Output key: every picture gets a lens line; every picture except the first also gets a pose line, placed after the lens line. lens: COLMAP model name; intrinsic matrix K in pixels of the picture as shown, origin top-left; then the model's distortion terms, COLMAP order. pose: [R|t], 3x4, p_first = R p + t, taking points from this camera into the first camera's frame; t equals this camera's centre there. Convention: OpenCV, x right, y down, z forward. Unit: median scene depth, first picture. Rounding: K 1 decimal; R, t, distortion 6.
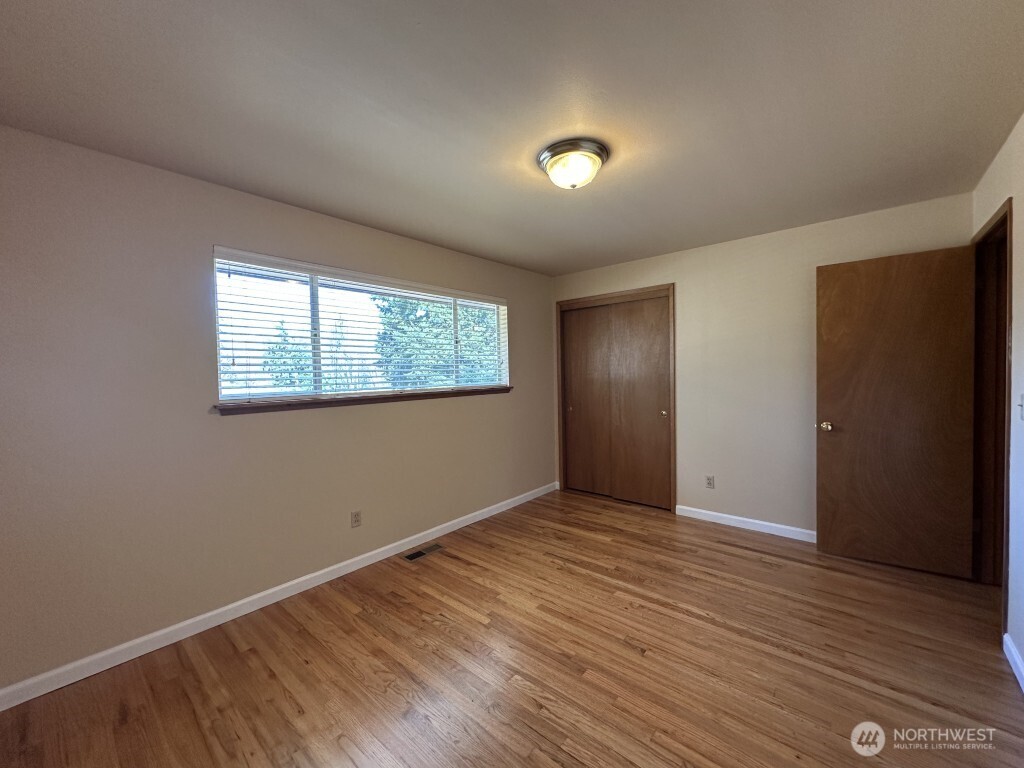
lens RADIAL K [[407.5, 0, 511.9], [0, 407.5, 385.9], [0, 0, 1]] dist [-0.001824, 0.000203]
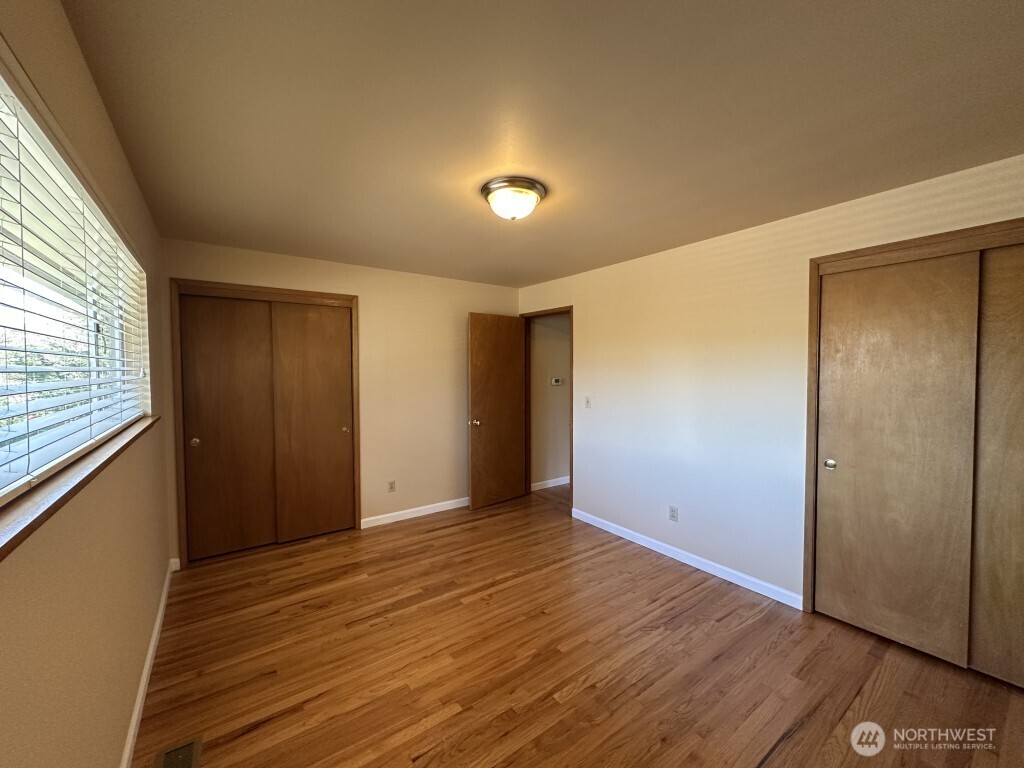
lens RADIAL K [[407.5, 0, 512.2], [0, 407.5, 379.4], [0, 0, 1]] dist [-0.001824, 0.000203]
pose [[0.226736, -0.002127, 0.973954, -0.600697], [0.028179, 0.999593, -0.004377, -0.042700], [-0.973549, 0.028437, 0.226704, 0.514294]]
